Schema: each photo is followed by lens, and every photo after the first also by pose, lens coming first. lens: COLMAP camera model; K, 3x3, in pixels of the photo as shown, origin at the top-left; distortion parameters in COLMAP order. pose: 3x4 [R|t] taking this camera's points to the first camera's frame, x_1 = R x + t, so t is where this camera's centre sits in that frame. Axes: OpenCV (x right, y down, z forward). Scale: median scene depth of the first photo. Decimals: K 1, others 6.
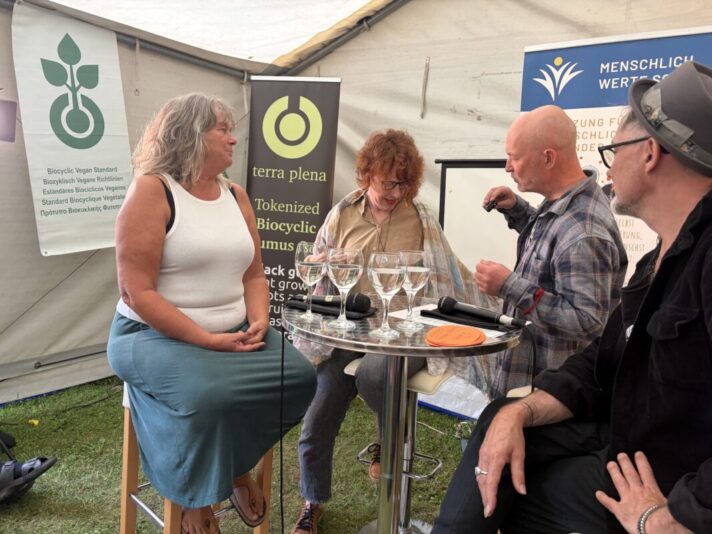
lens RADIAL K [[534.5, 0, 359.2], [0, 534.5, 271.5], [0, 0, 1]] dist [0.013935, -0.012988]
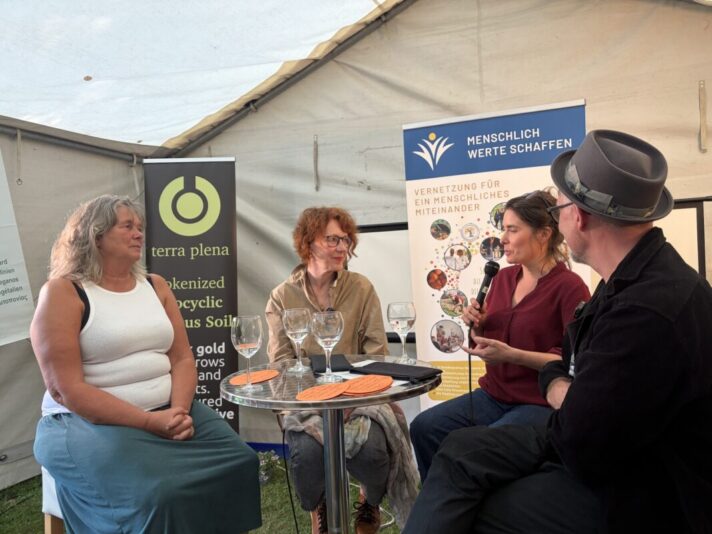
lens RADIAL K [[535.7, 0, 363.4], [0, 535.7, 271.9], [0, 0, 1]] dist [0.005854, -0.009860]
pose [[0.974244, -0.092326, 0.205730, -0.025813], [0.116025, 0.987546, -0.106260, 0.000218], [-0.193357, 0.127393, 0.972823, -0.038538]]
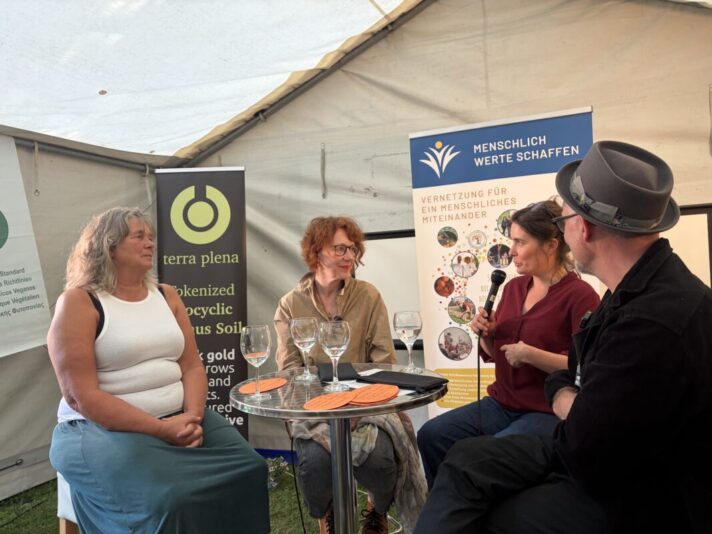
lens RADIAL K [[535.8, 0, 353.9], [0, 535.8, 267.5], [0, 0, 1]] dist [0.002840, -0.005279]
pose [[0.980403, -0.093010, 0.173663, -0.024602], [0.115872, 0.985175, -0.126509, -0.003349], [-0.159322, 0.144152, 0.976646, -0.046121]]
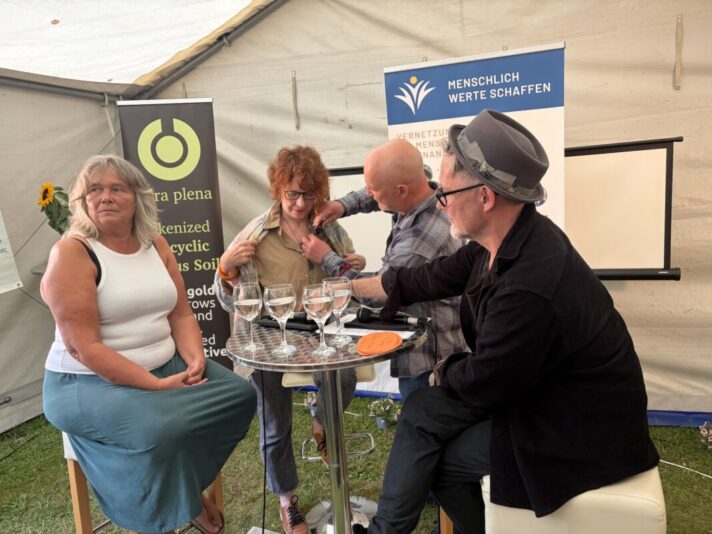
lens RADIAL K [[535.7, 0, 363.4], [0, 535.7, 271.9], [0, 0, 1]] dist [0.005854, -0.009860]
pose [[0.961902, -0.150692, 0.228117, -0.040014], [0.144307, 0.988531, 0.044517, -0.036195], [-0.232209, -0.009902, 0.972616, -0.070239]]
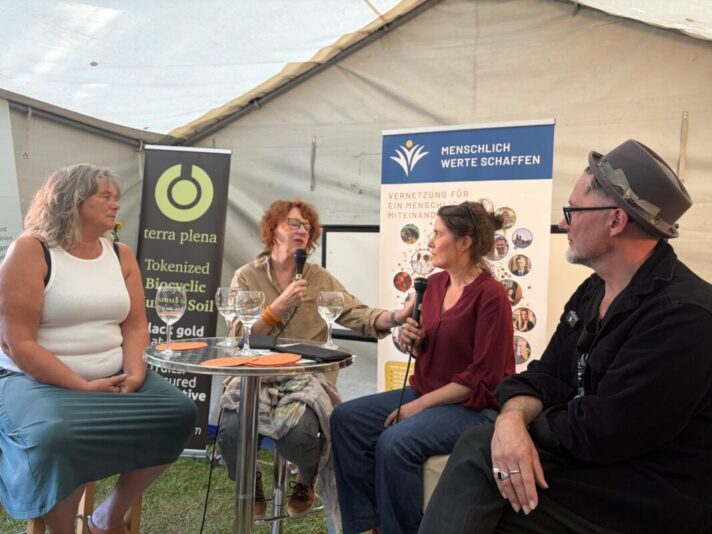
lens RADIAL K [[535.0, 0, 360.5], [0, 535.0, 266.8], [0, 0, 1]] dist [0.003484, -0.004749]
pose [[0.986207, 0.001853, 0.165506, 0.046773], [0.020462, 0.990901, -0.133025, 0.025270], [-0.164247, 0.134577, 0.977196, -0.077351]]
